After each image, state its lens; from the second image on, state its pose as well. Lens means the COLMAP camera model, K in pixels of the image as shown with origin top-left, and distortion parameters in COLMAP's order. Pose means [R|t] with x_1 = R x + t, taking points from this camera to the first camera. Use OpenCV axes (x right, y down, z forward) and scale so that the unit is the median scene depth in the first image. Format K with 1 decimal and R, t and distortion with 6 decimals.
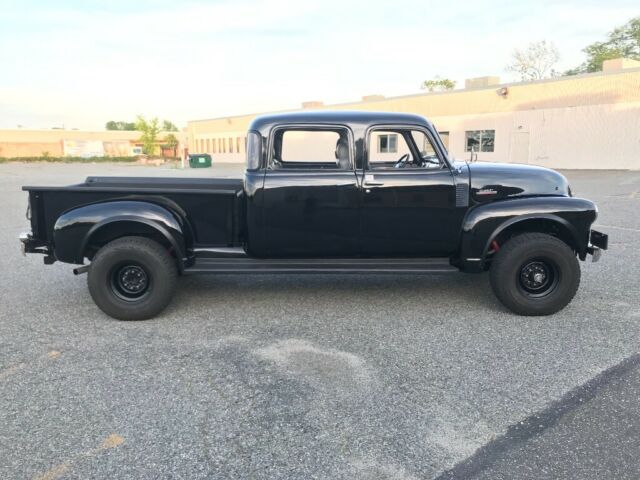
lens RADIAL K [[528.6, 0, 318.1], [0, 528.6, 237.5], [0, 0, 1]] dist [0.011781, -0.000682]
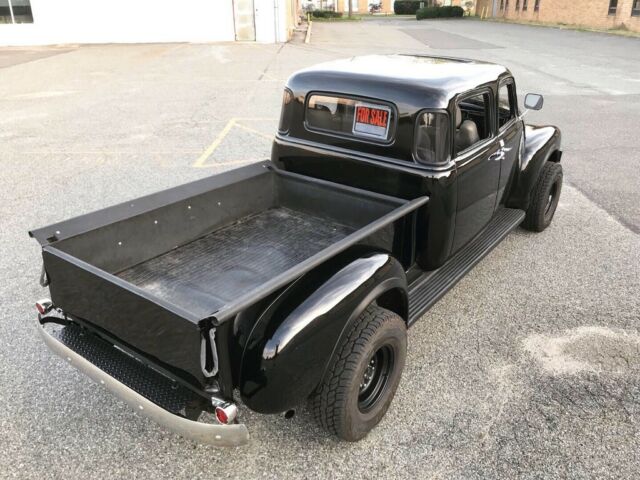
lens RADIAL K [[528.6, 0, 319.8], [0, 528.6, 241.8], [0, 0, 1]] dist [0.011781, -0.000682]
pose [[0.597592, -0.333281, 0.729252, -0.787359], [0.135165, 0.938375, 0.318093, -0.279068], [-0.790326, -0.091520, 0.605813, 0.659999]]
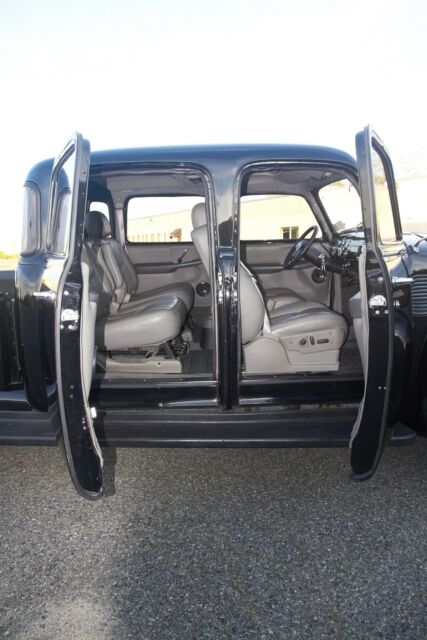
lens RADIAL K [[440.8, 0, 213.4], [0, 440.8, 320.6], [0, 0, 1]] dist [-0.102138, 0.061306]
pose [[0.998887, -0.011351, -0.045783, 0.082936], [0.011751, 0.999895, 0.008484, -0.059541], [0.045682, -0.009012, 0.998915, 0.554635]]
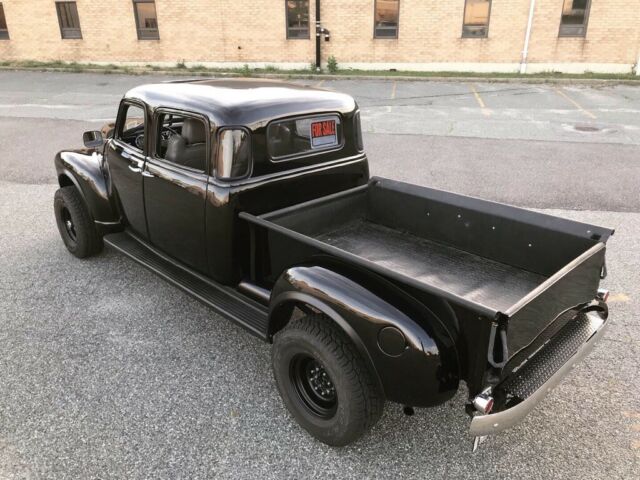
lens RADIAL K [[528.6, 0, 324.4], [0, 528.6, 237.9], [0, 0, 1]] dist [0.011781, -0.000682]
pose [[-0.691693, -0.276019, 0.667363, -0.741014], [0.125103, 0.864316, 0.487142, -0.455672], [-0.711273, 0.420442, -0.563311, 1.618937]]
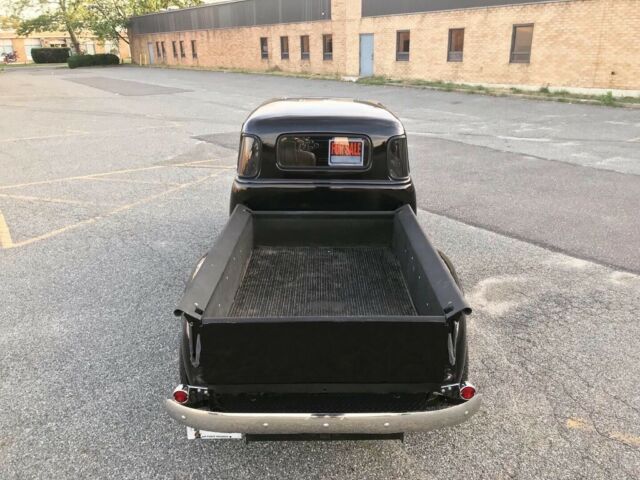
lens RADIAL K [[528.6, 0, 320.2], [0, 528.6, 238.0], [0, 0, 1]] dist [0.011781, -0.000682]
pose [[0.010400, -0.344055, 0.938892, -1.018700], [0.181744, 0.923954, 0.336568, -0.365041], [-0.983291, 0.167137, 0.072139, 1.078920]]
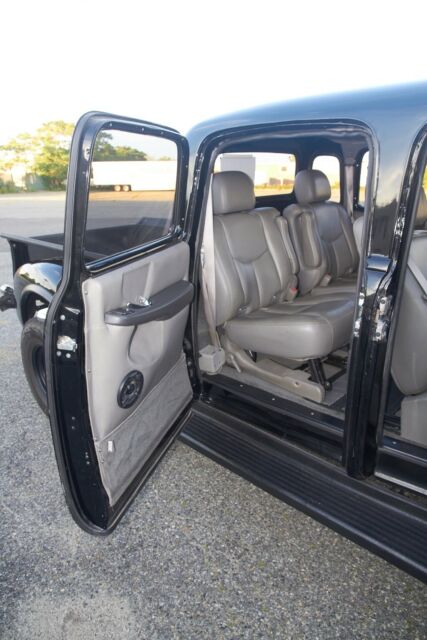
lens RADIAL K [[440.8, 0, 210.3], [0, 440.8, 323.1], [0, 0, 1]] dist [-0.102138, 0.061306]
pose [[0.709881, 0.215880, -0.670422, 0.188754], [-0.108357, 0.974010, 0.198903, -0.126166], [0.695937, -0.068553, 0.714823, 0.710379]]
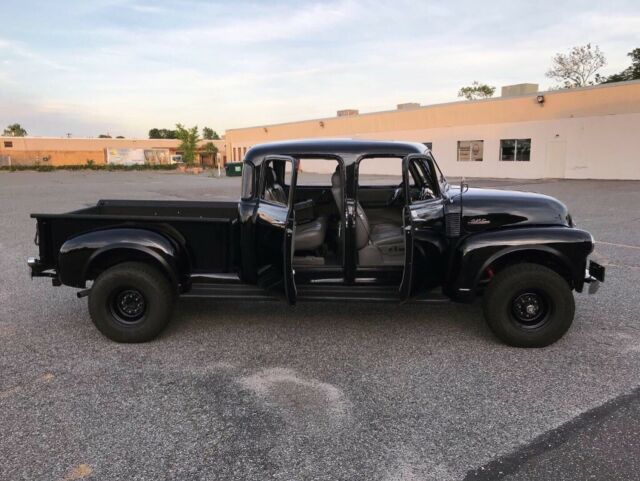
lens RADIAL K [[528.6, 0, 318.2], [0, 528.6, 238.5], [0, 0, 1]] dist [0.011781, -0.000682]
pose [[0.997318, 0.009269, -0.072607, 0.089511], [-0.009904, 0.999916, -0.008404, -0.043036], [0.072523, 0.009101, 0.997325, -0.011605]]
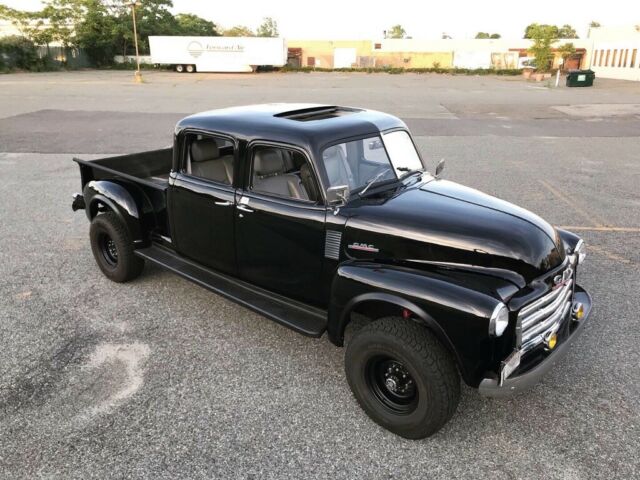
lens RADIAL K [[528.6, 0, 316.4], [0, 528.6, 238.9], [0, 0, 1]] dist [0.011781, -0.000682]
pose [[0.733259, 0.228591, -0.640372, 0.730462], [-0.115350, 0.969963, 0.214163, -0.243688], [0.670093, -0.083170, 0.737603, 0.422411]]
